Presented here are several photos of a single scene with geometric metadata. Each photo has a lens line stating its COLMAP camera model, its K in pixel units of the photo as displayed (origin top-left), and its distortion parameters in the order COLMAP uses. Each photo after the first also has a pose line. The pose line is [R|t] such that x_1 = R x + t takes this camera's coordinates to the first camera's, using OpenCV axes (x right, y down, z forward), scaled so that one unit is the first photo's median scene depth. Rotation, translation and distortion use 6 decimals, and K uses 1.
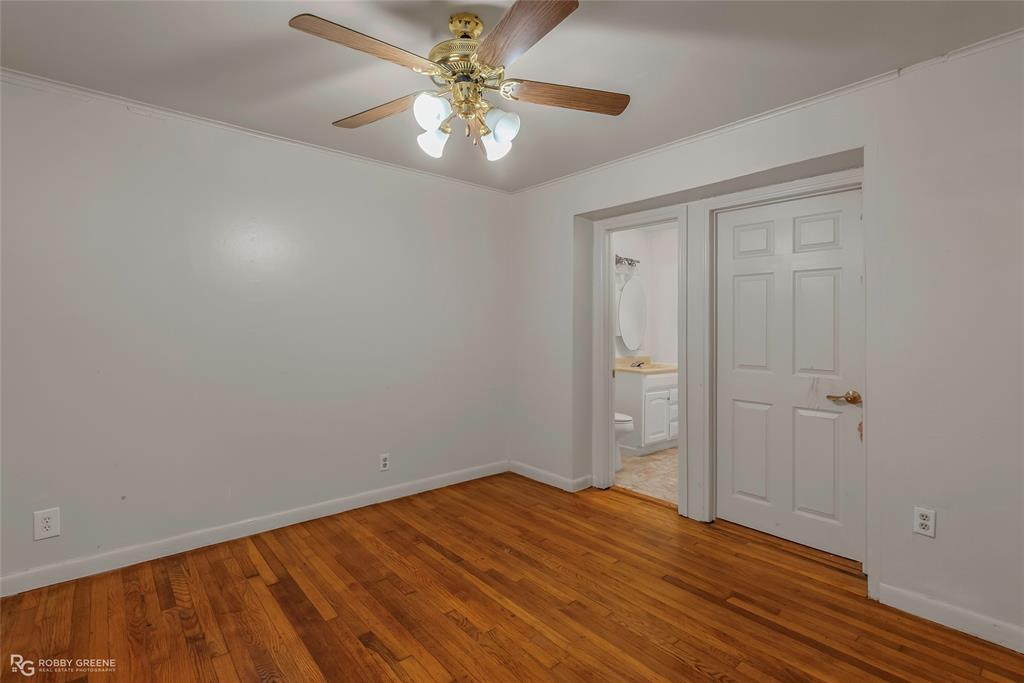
lens RADIAL K [[471.0, 0, 511.4], [0, 471.0, 325.1], [0, 0, 1]] dist [-0.010856, 0.003044]
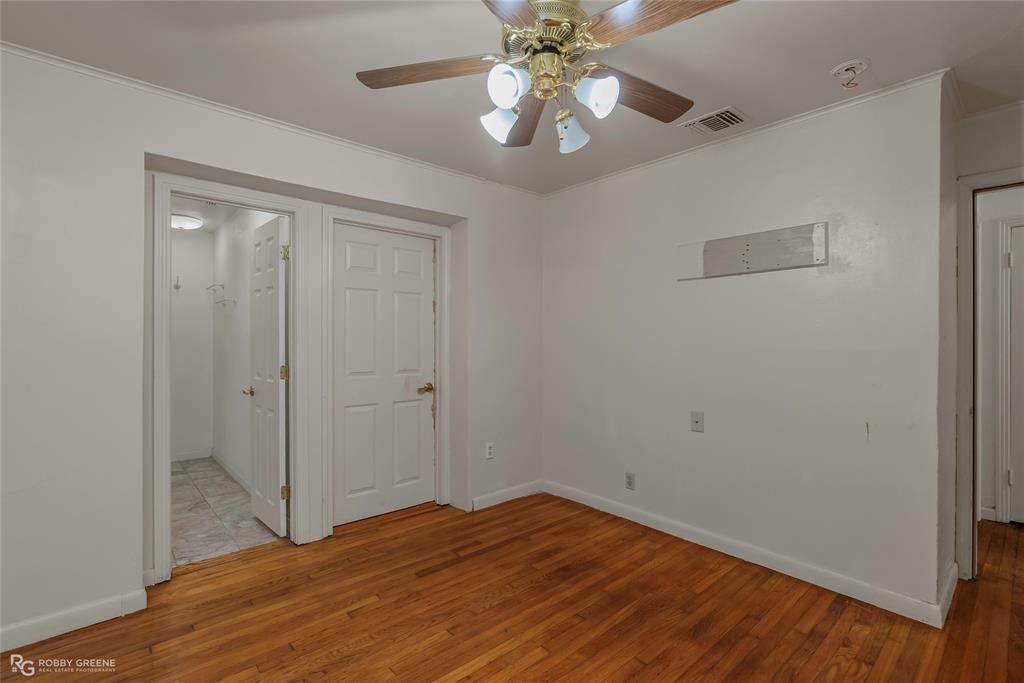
lens RADIAL K [[471.0, 0, 514.0], [0, 471.0, 344.0], [0, 0, 1]] dist [-0.010856, 0.003044]
pose [[-0.013547, -0.015673, 0.999785, -0.676276], [-0.008010, 0.999847, 0.015565, 0.000379], [-0.999876, -0.007798, -0.013671, 0.752435]]
